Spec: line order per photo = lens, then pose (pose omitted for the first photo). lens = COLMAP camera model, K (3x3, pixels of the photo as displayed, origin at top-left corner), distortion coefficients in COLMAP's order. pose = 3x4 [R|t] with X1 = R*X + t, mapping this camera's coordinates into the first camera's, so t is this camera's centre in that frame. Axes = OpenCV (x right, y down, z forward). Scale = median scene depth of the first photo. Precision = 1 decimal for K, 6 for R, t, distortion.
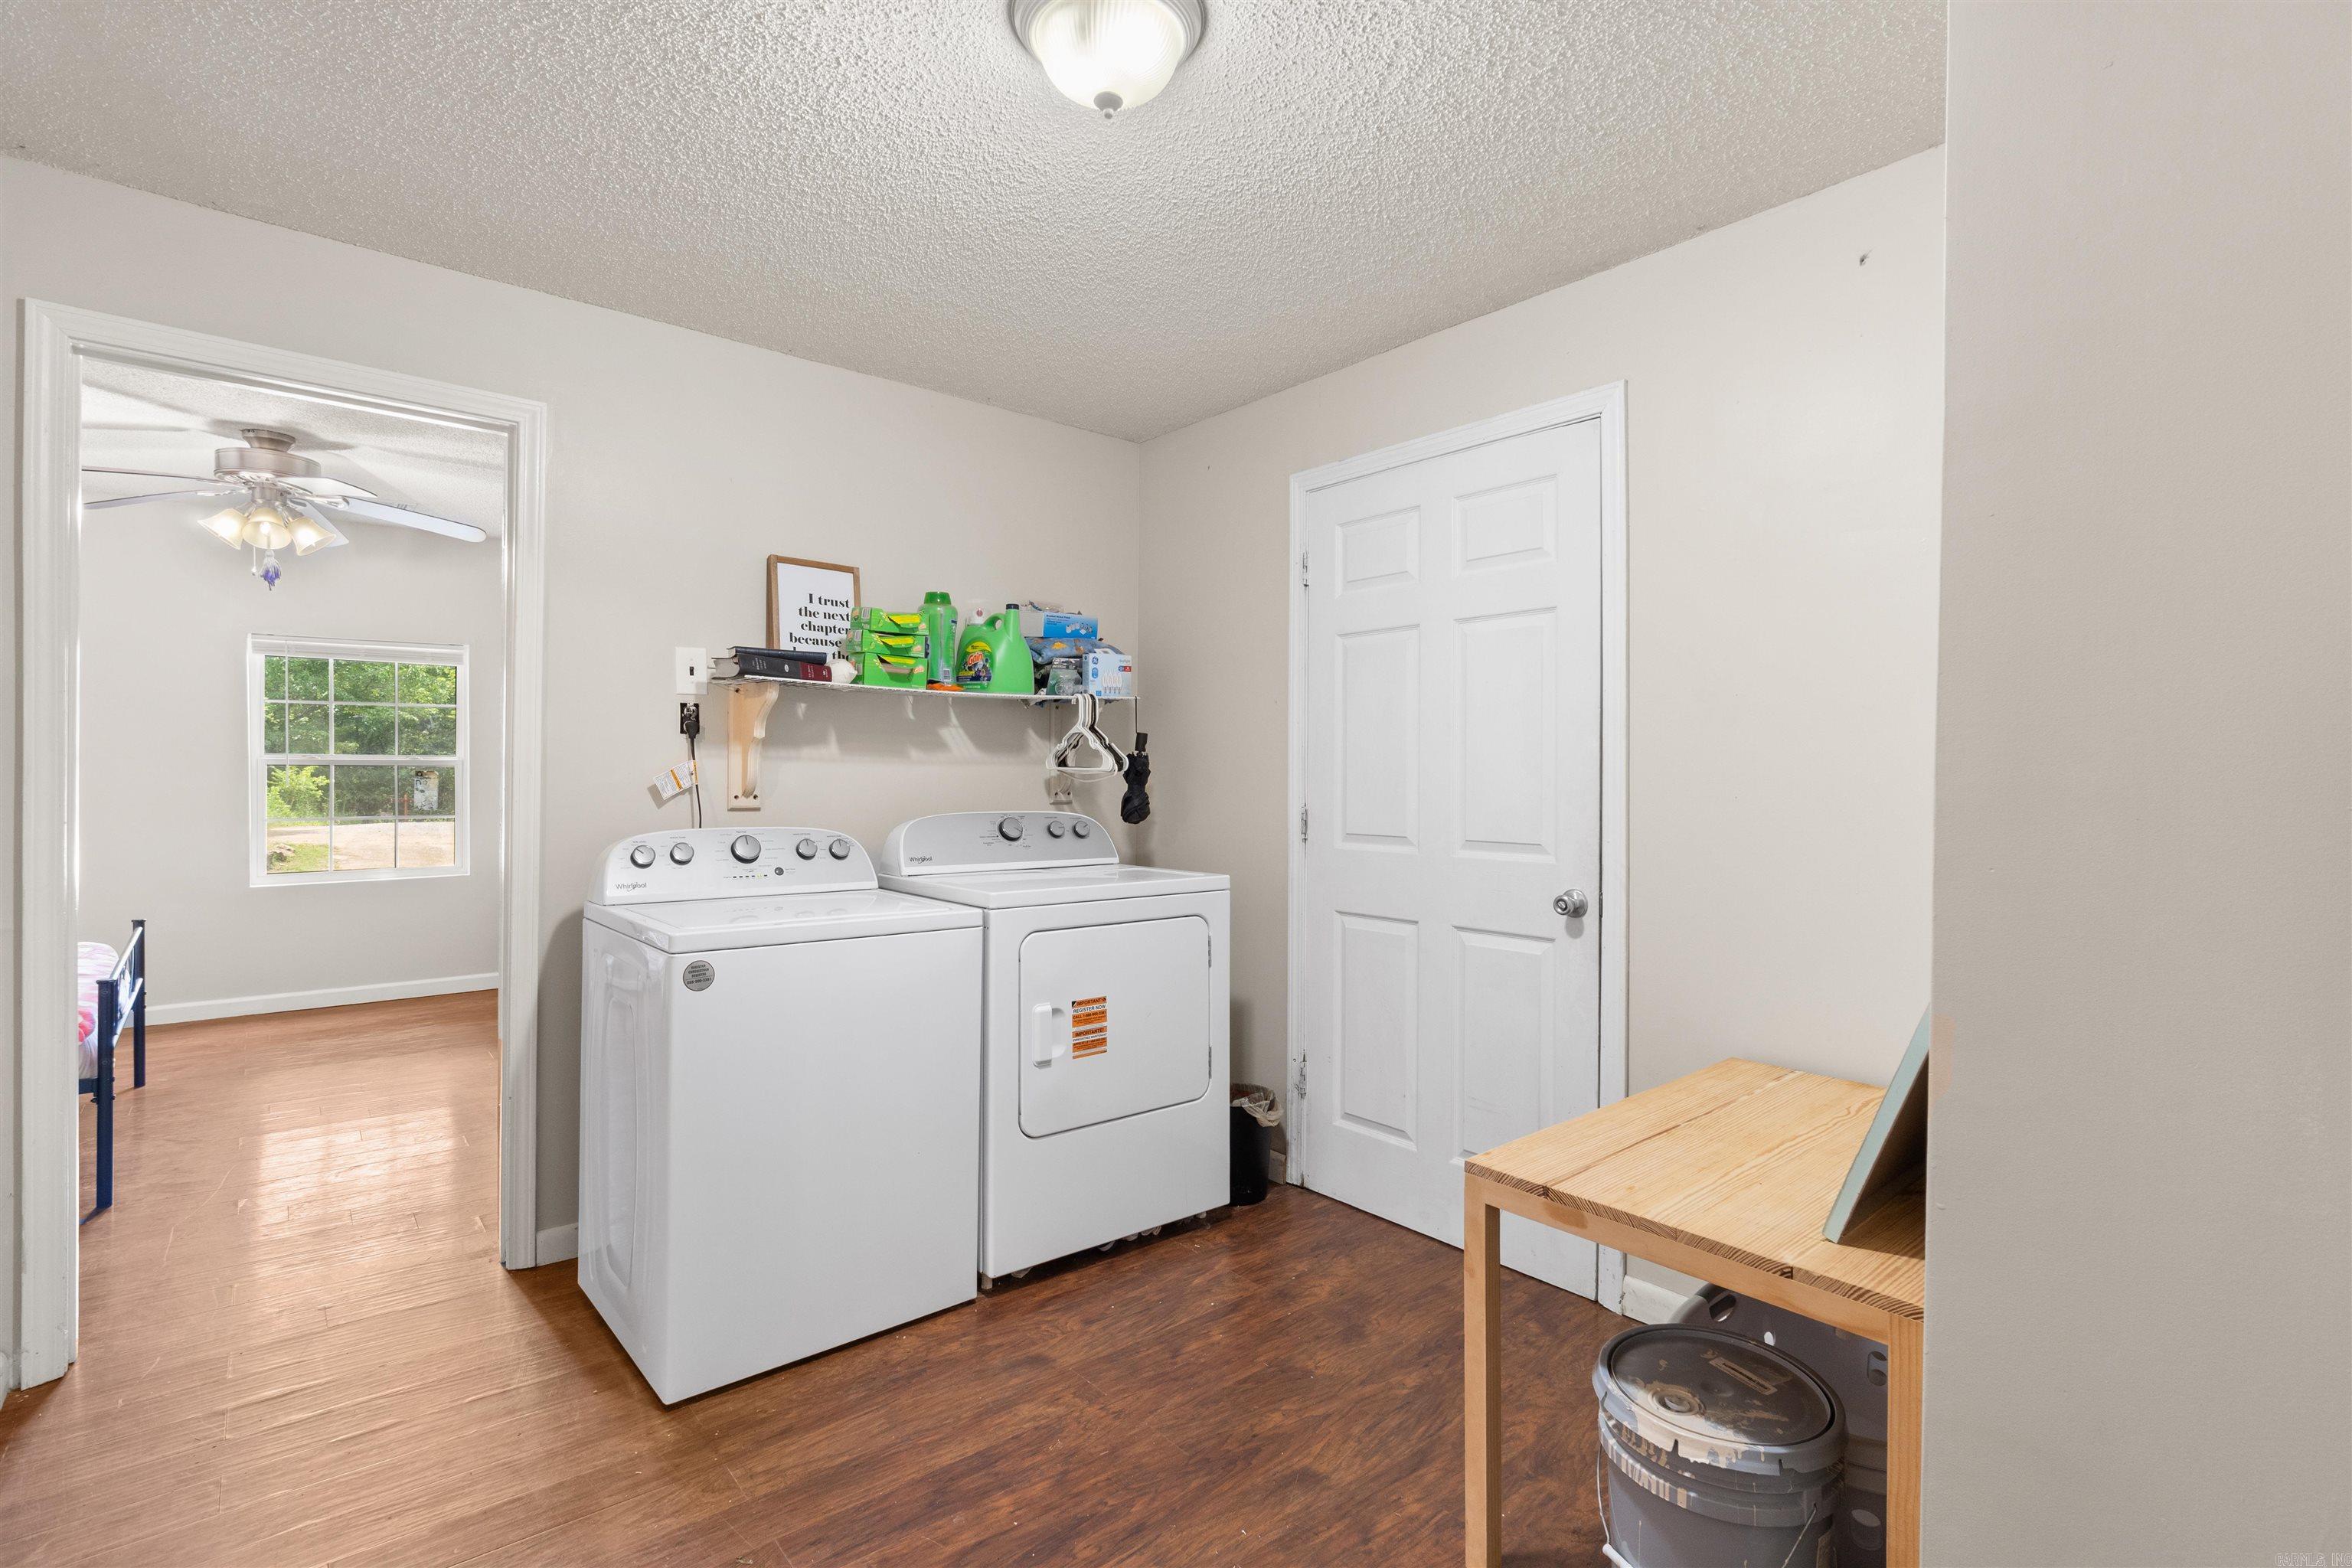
lens RADIAL K [[1086.8, 0, 1173.3], [0, 1086.8, 785.1], [0, 0, 1]] dist [-0.013344, 0.002233]
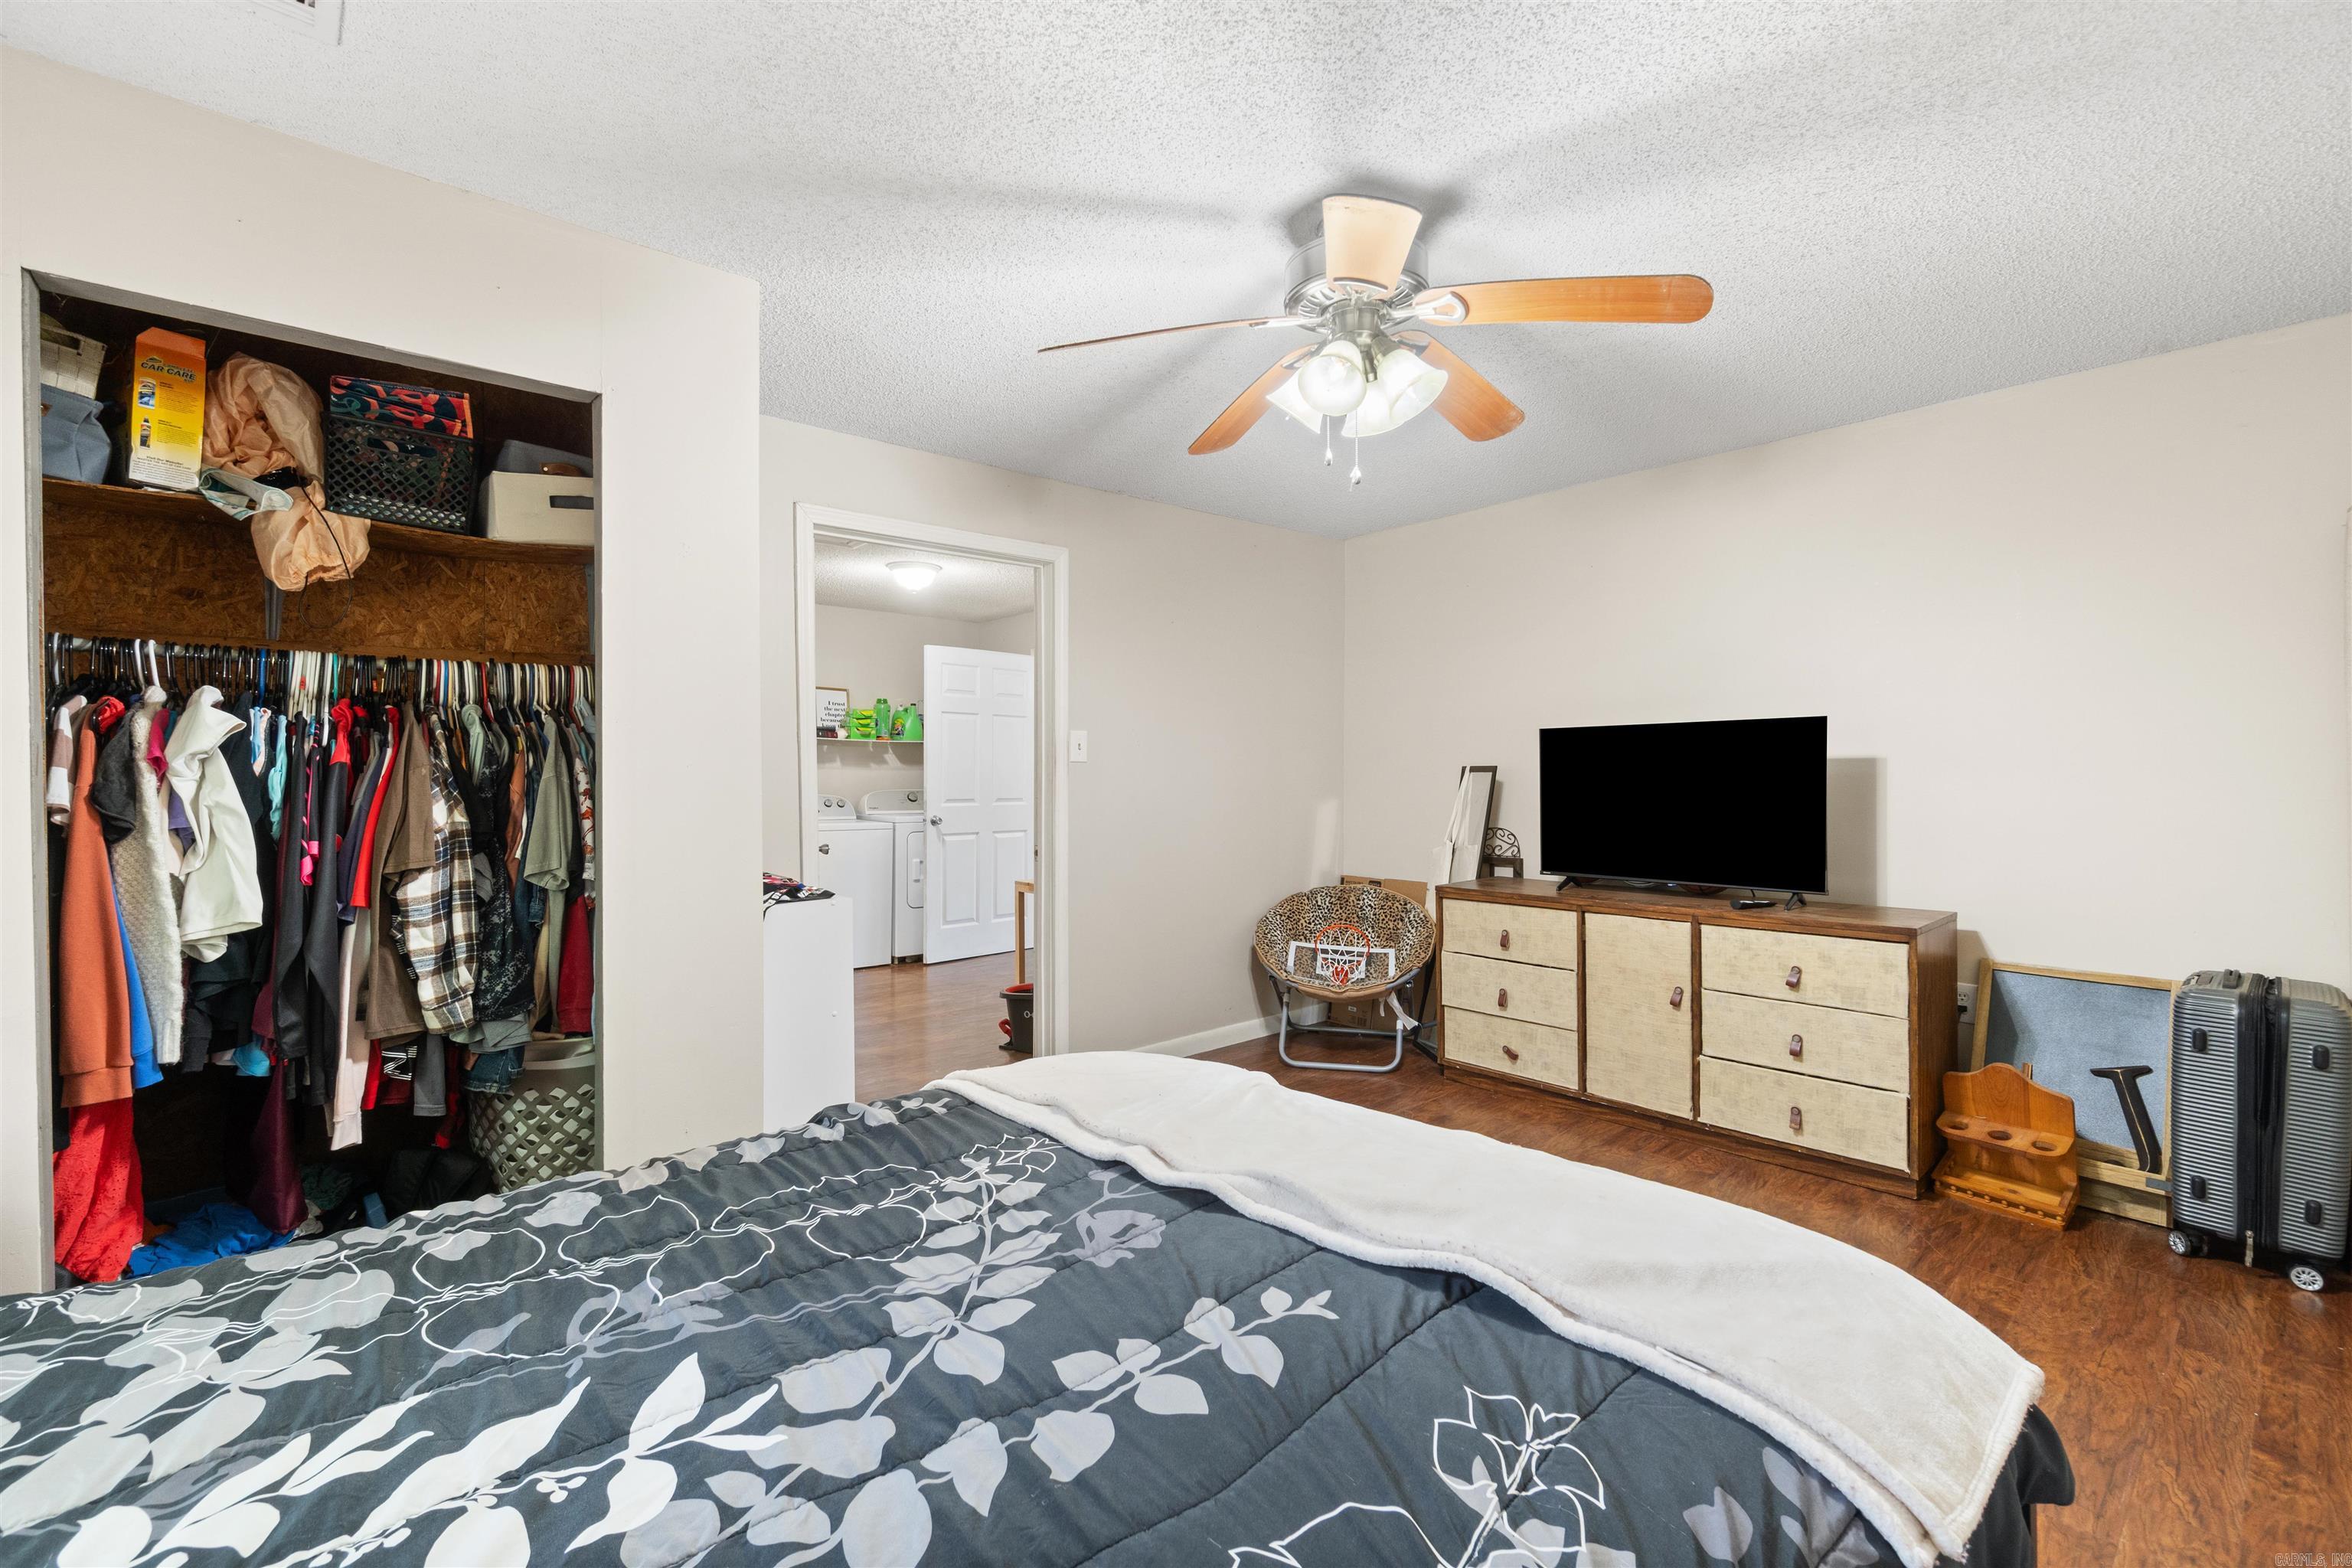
lens RADIAL K [[1016.2, 0, 1176.1], [0, 1016.2, 777.8], [0, 0, 1]] dist [-0.003335, 0.000957]
pose [[0.999625, -0.001648, 0.027327, 0.375798], [0.001434, 0.999968, 0.007851, -0.019458], [-0.027339, -0.007809, 0.999596, -1.279601]]
